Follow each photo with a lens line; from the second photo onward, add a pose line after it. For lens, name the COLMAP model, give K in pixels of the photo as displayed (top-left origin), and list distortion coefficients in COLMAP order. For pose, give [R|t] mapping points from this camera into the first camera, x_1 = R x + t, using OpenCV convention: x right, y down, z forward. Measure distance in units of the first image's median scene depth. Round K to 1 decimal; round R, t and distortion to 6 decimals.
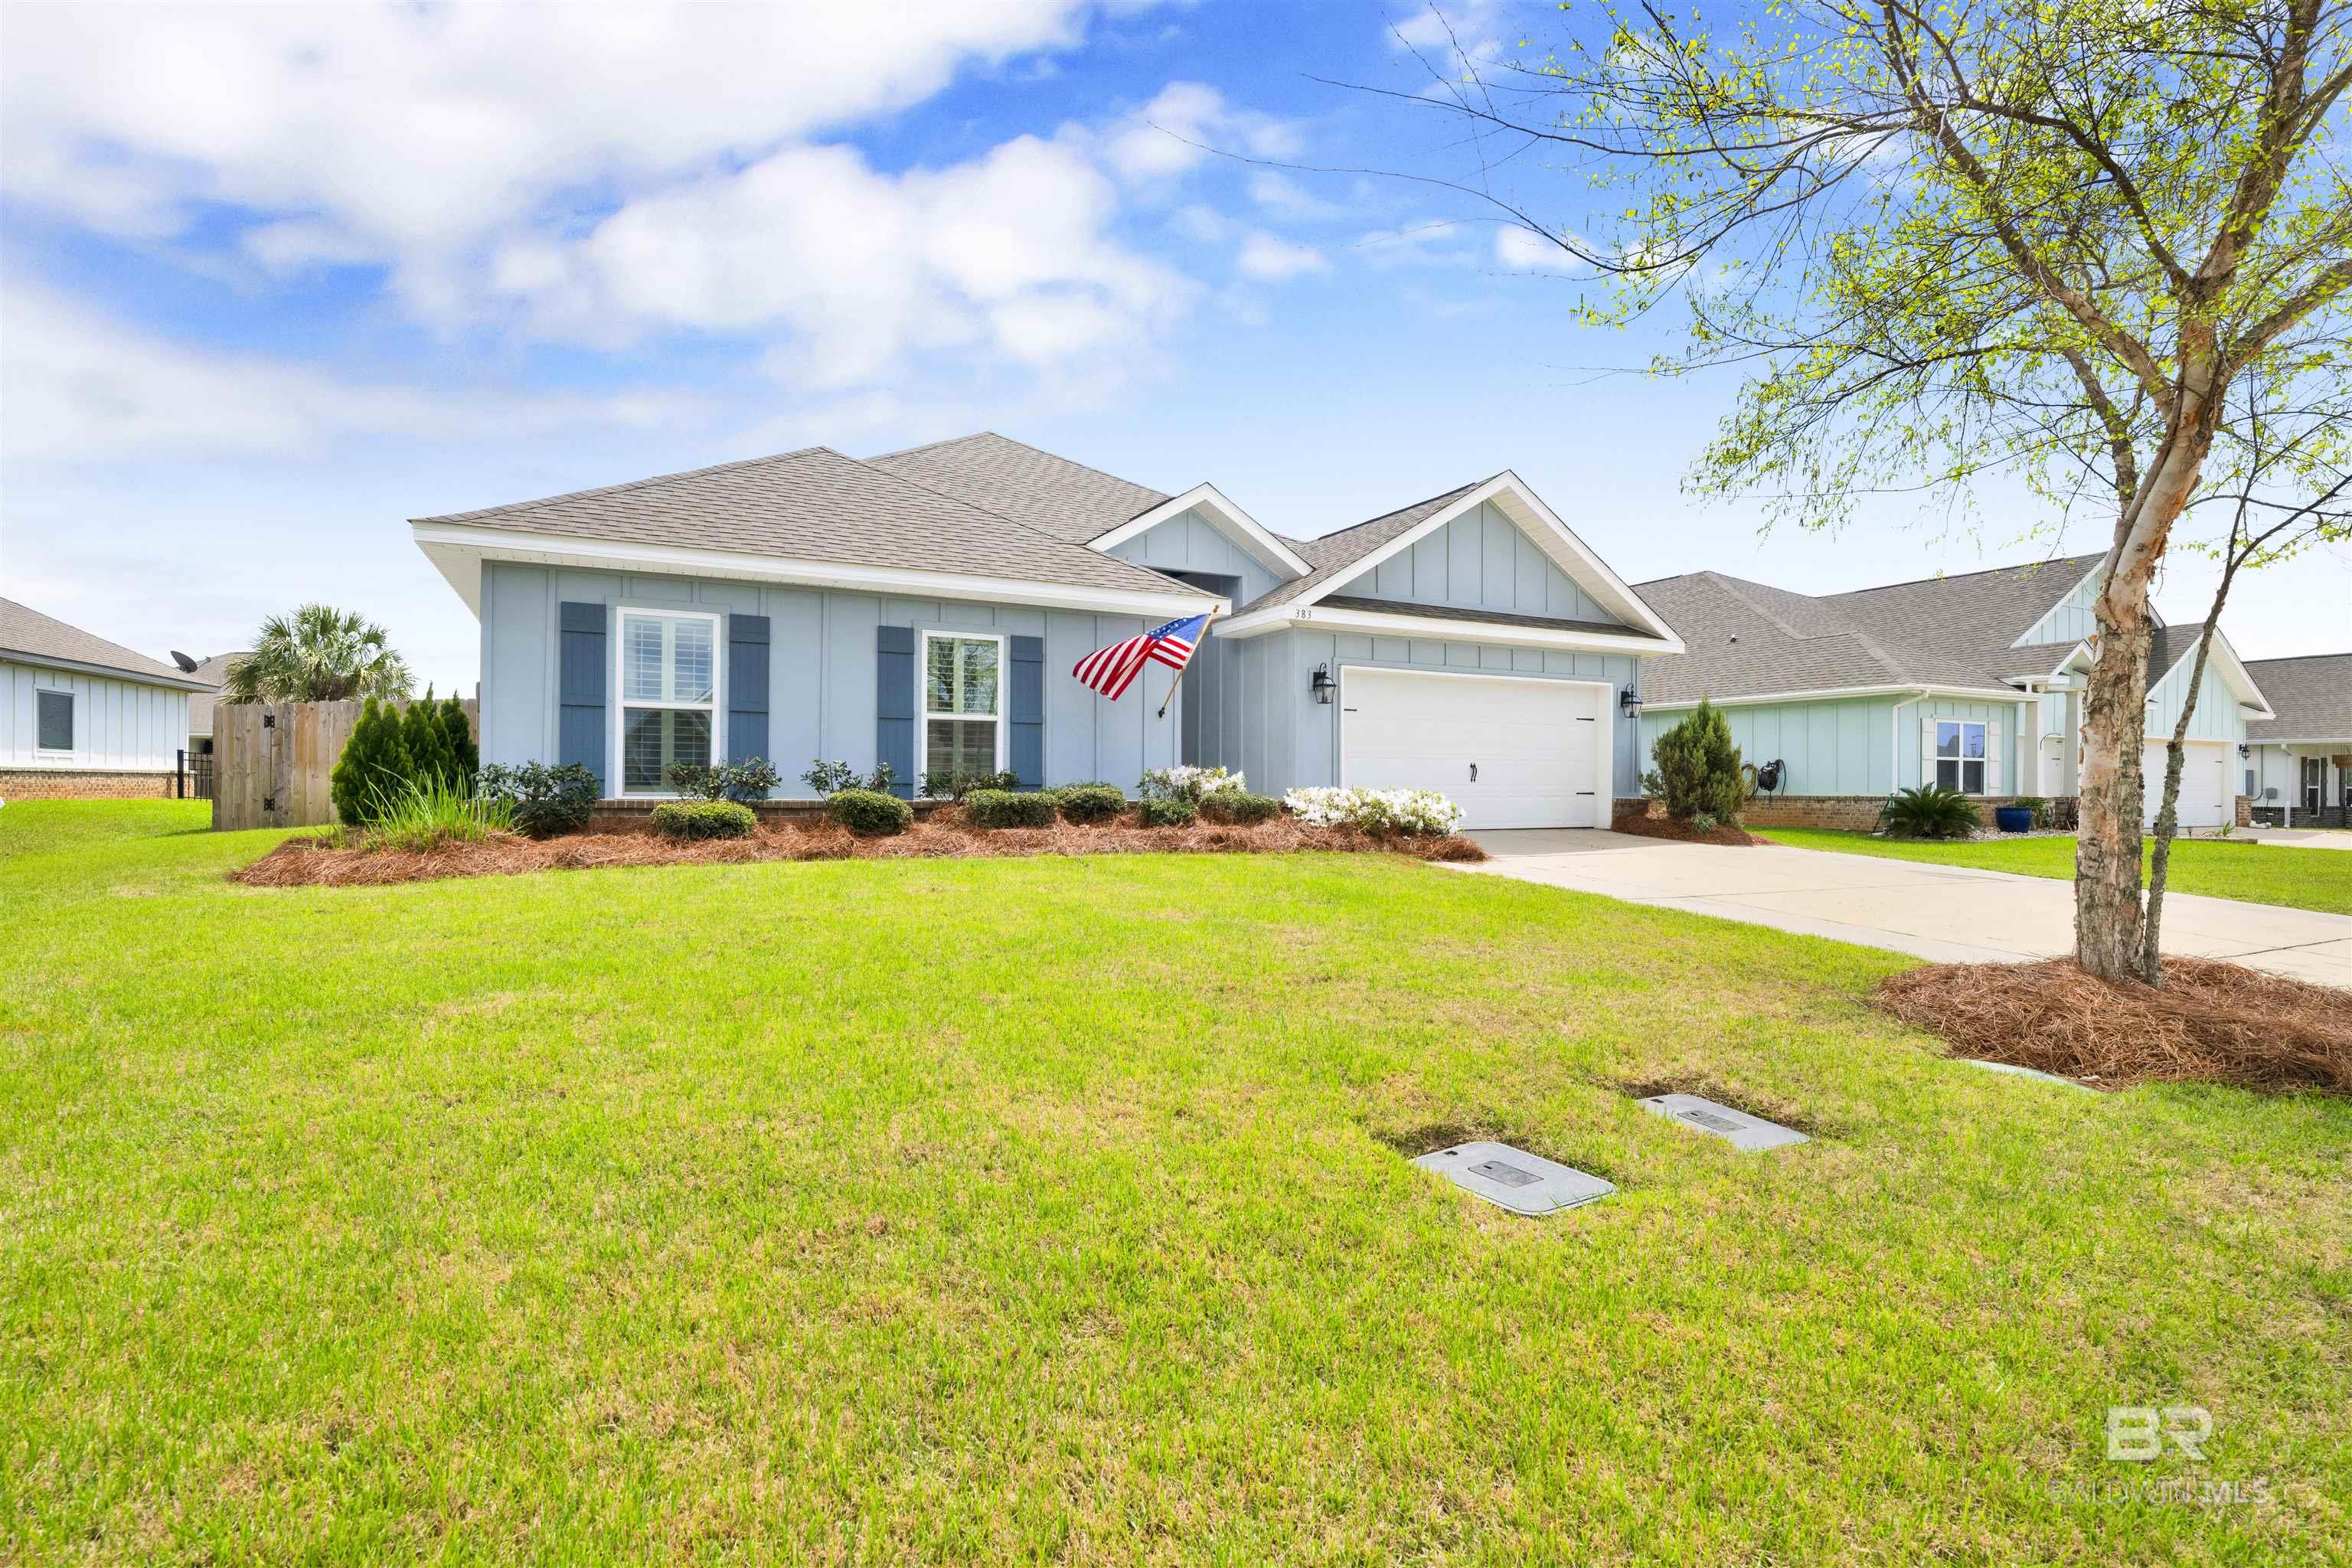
lens RADIAL K [[1089.6, 0, 1198.2], [0, 1089.6, 794.8], [0, 0, 1]] dist [-0.003144, 0.000317]
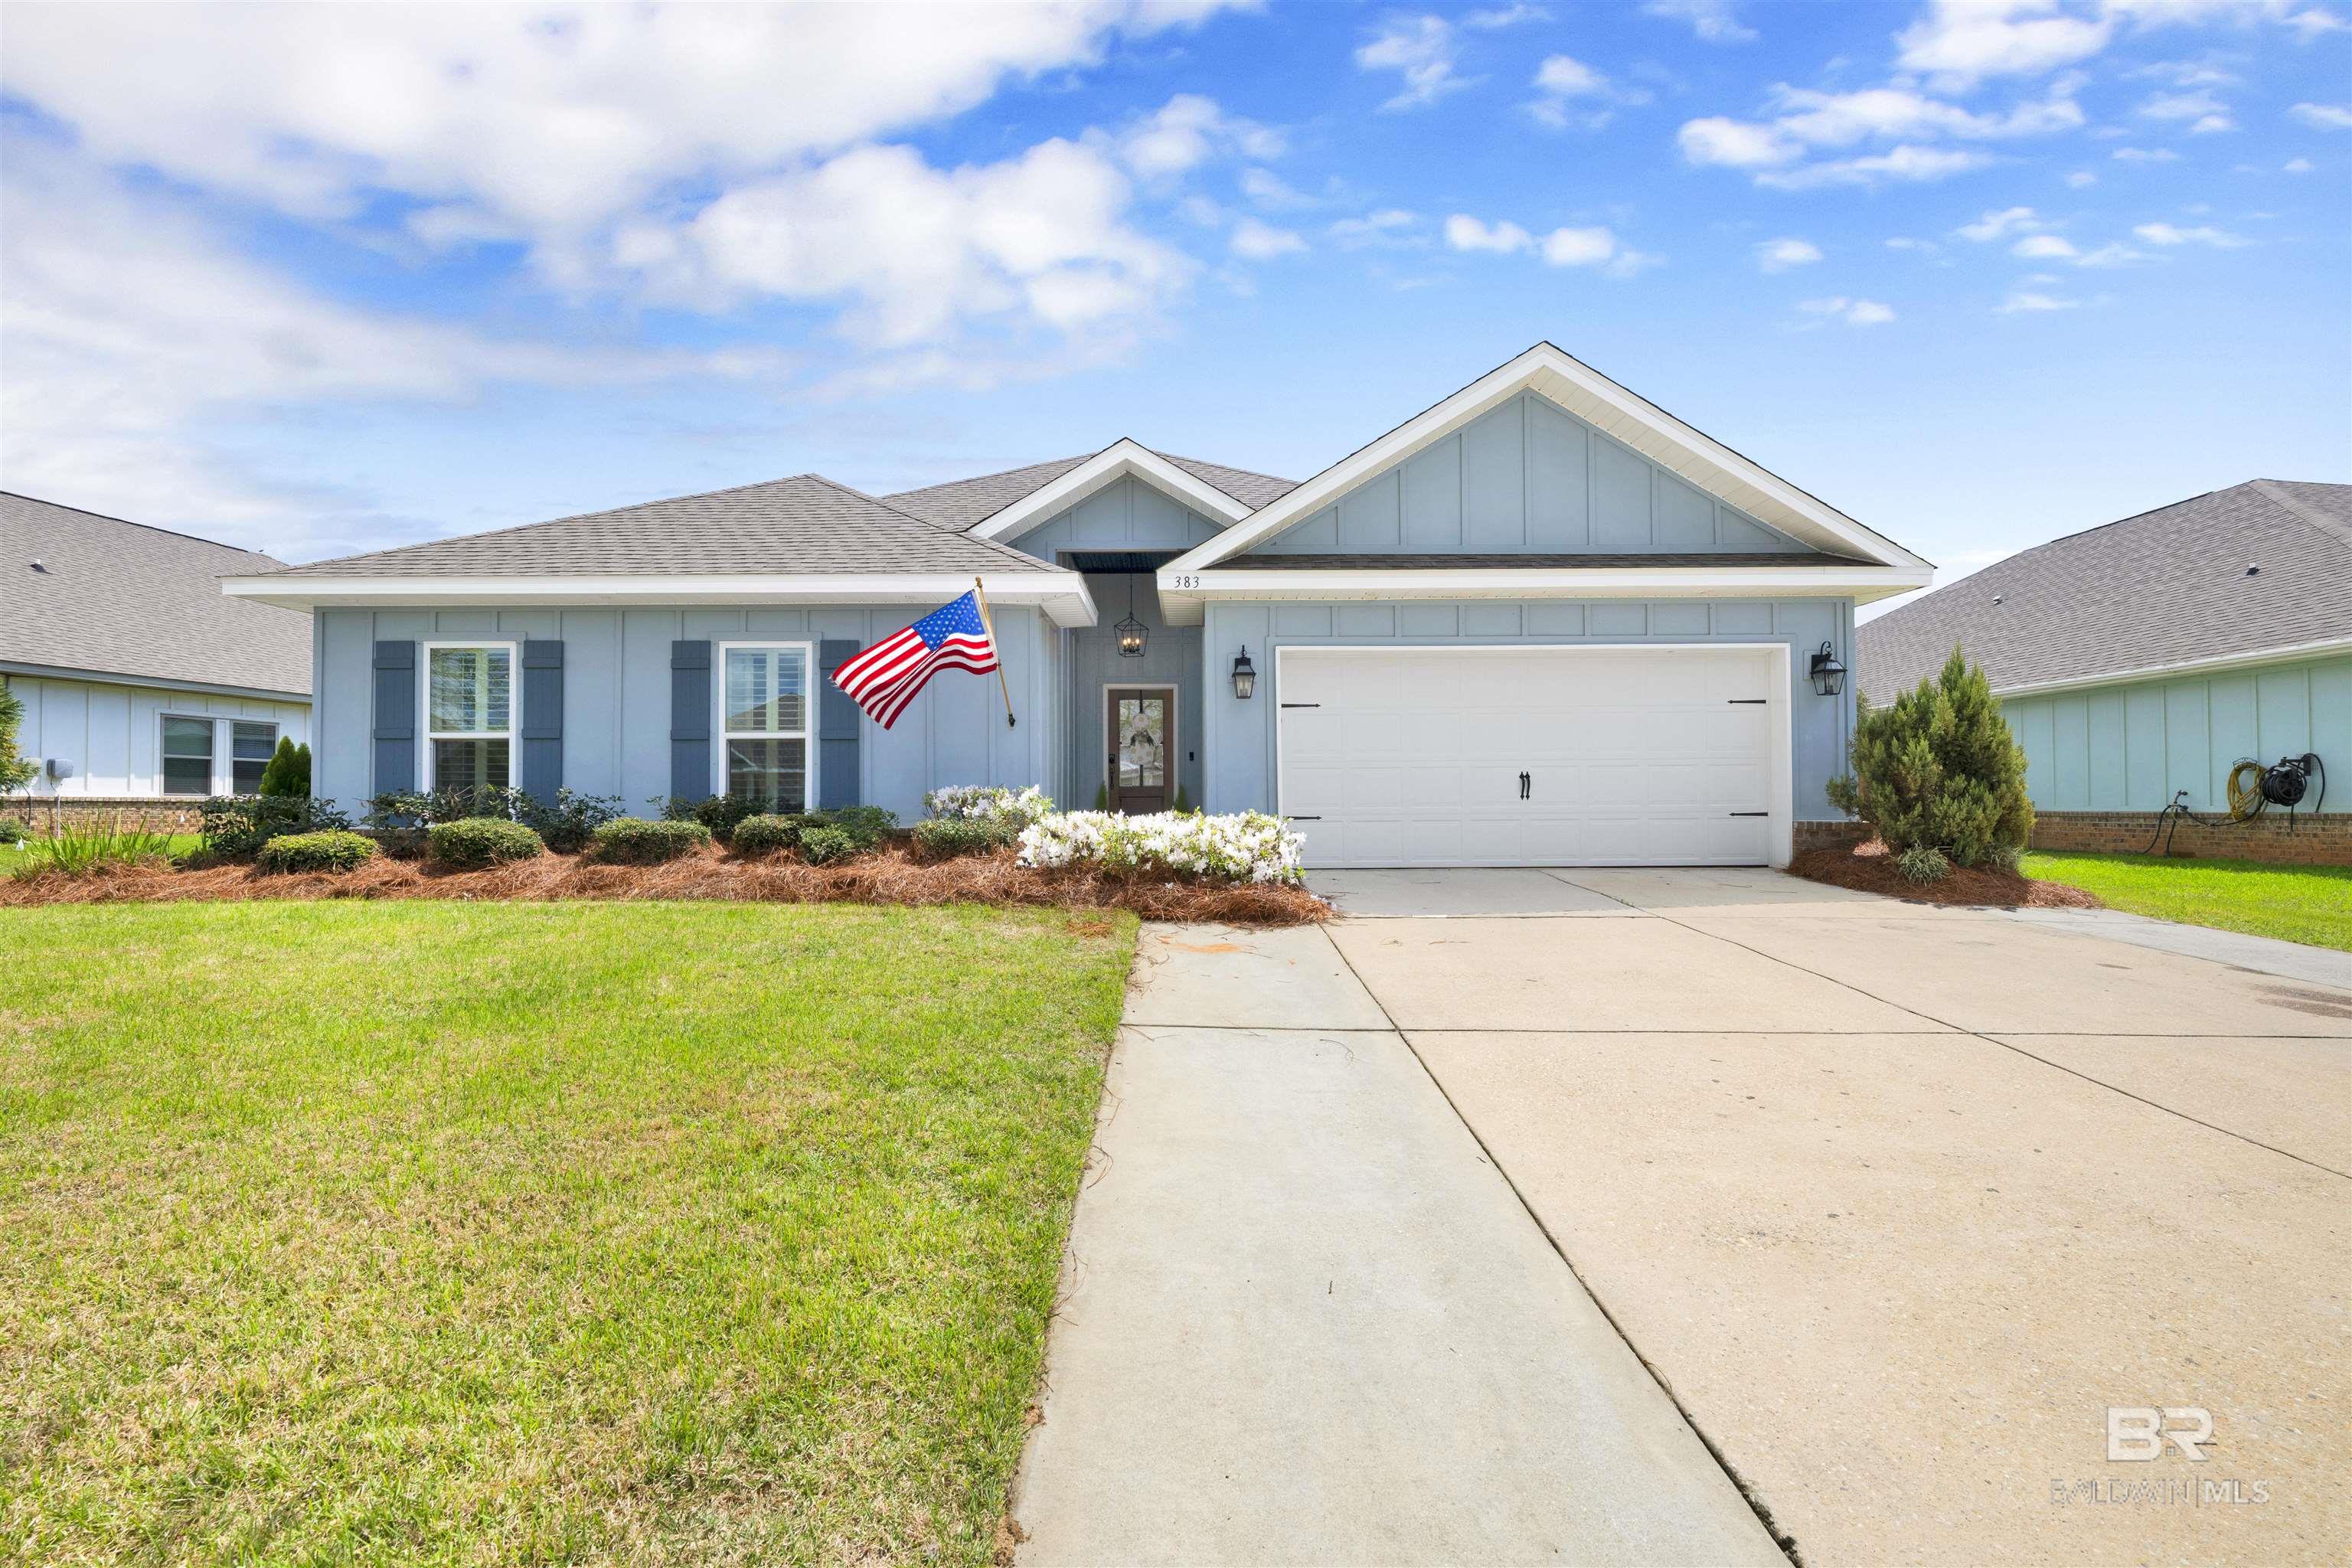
lens RADIAL K [[1003.5, 0, 1176.9], [0, 1003.5, 782.9], [0, 0, 1]] dist [-0.001347, 0.000815]
pose [[0.886629, -0.020555, -0.462024, 0.449653], [0.005655, 0.999419, -0.033611, -0.002712], [0.462447, 0.027187, 0.886230, 0.416573]]
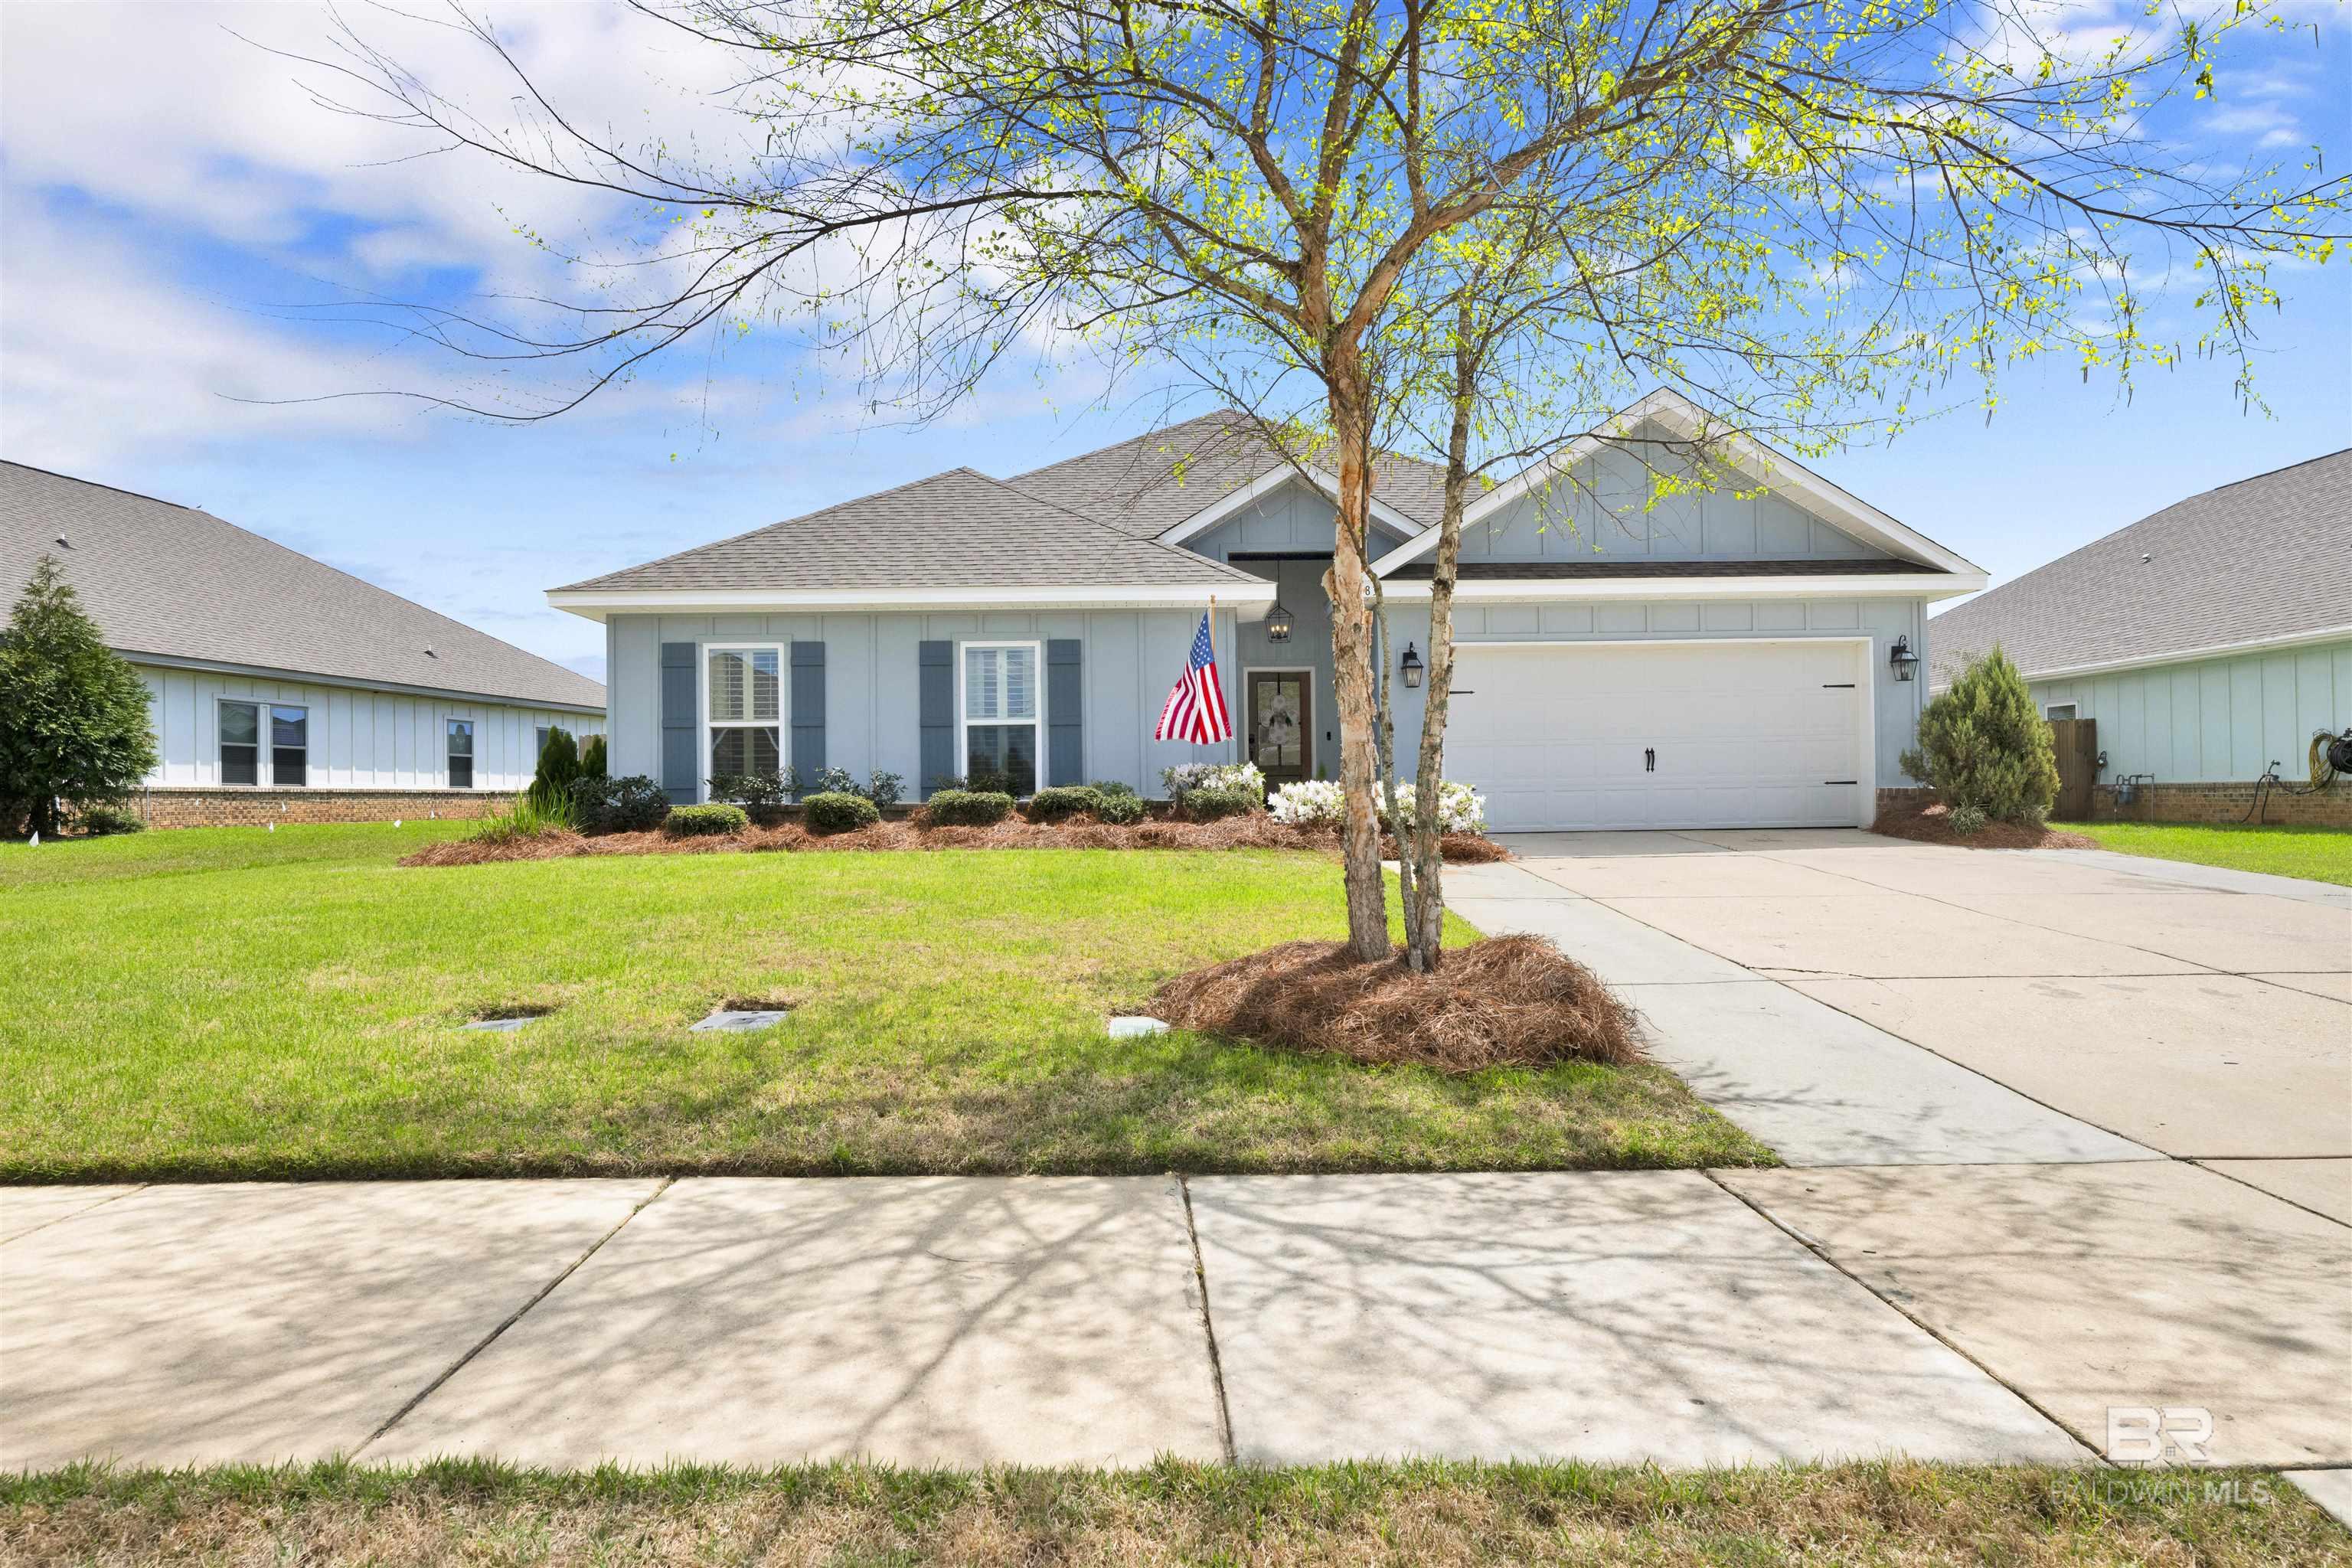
lens RADIAL K [[1356.4, 0, 1195.6], [0, 1356.4, 771.9], [0, 0, 1]] dist [-0.004279, 0.002243]
pose [[0.896275, -0.026869, -0.442685, 0.506223], [0.015308, 0.999443, -0.029669, 0.016718], [0.443235, 0.019815, 0.896186, -0.071982]]
